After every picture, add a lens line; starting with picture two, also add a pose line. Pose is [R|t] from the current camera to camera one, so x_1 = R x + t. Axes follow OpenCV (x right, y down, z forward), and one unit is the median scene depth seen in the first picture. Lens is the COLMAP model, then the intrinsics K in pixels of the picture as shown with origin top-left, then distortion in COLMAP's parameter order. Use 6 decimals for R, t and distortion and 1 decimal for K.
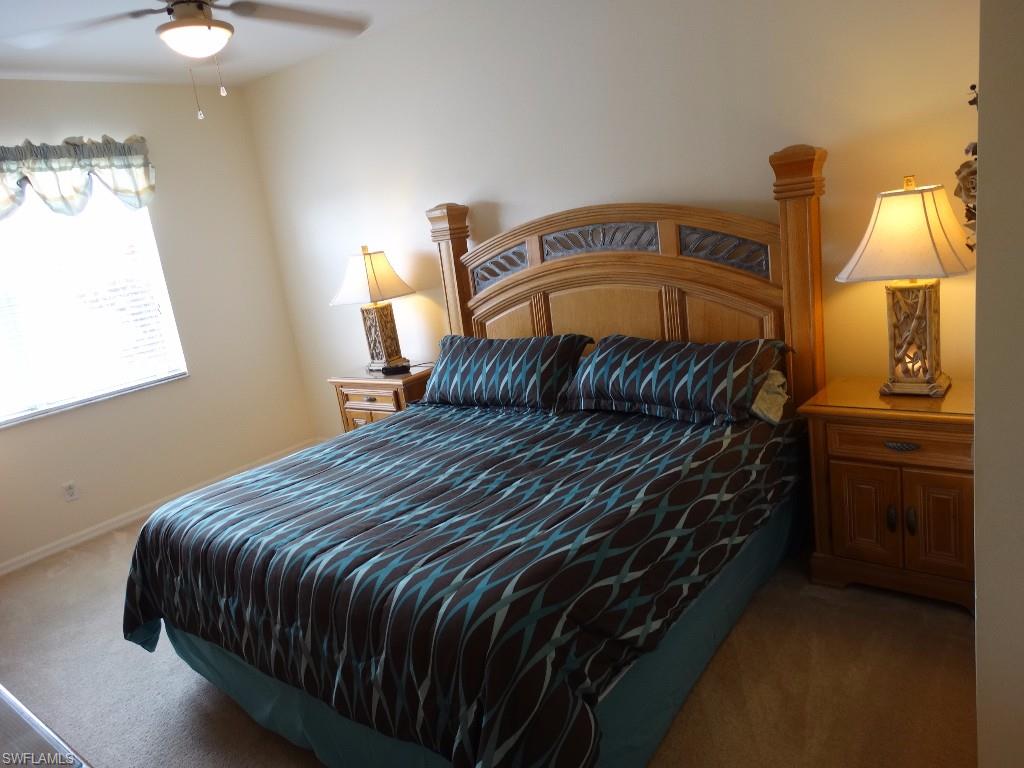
lens RADIAL K [[734.9, 0, 506.6], [0, 734.9, 377.4], [0, 0, 1]] dist [0.005215, 0.007081]
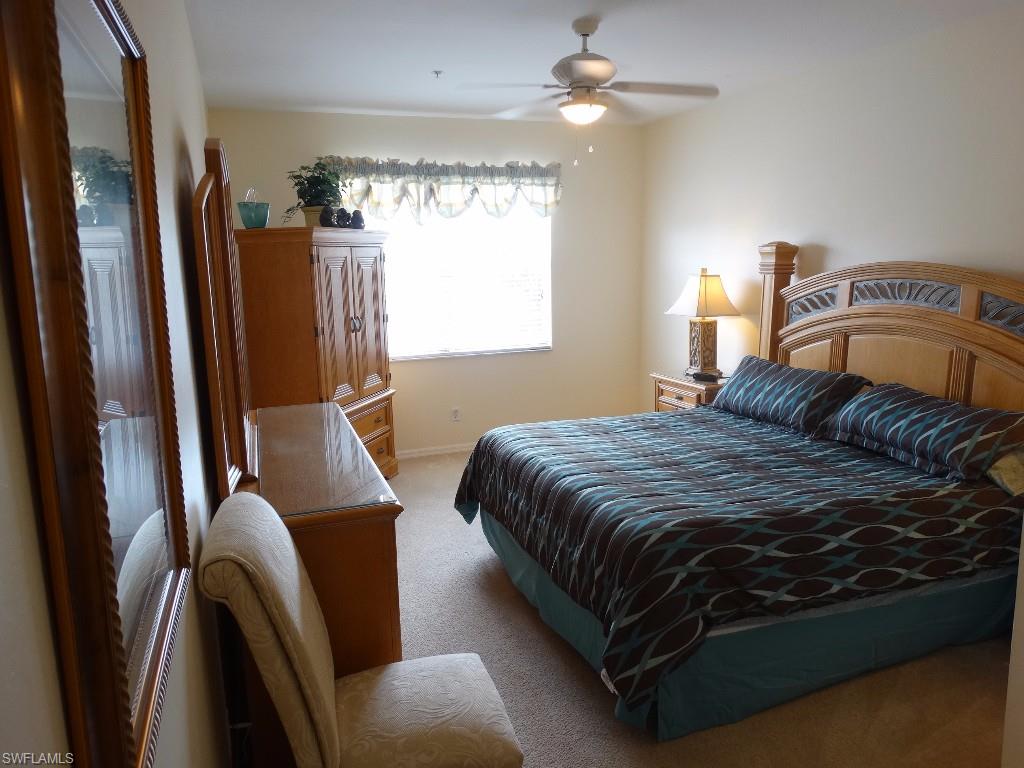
lens RADIAL K [[734.9, 0, 506.6], [0, 734.9, 377.4], [0, 0, 1]] dist [0.005215, 0.007081]
pose [[0.847189, 0.209442, -0.488267, 0.184024], [-0.217189, 0.975247, 0.041490, 0.012023], [0.484871, 0.070897, 0.871707, -0.198467]]
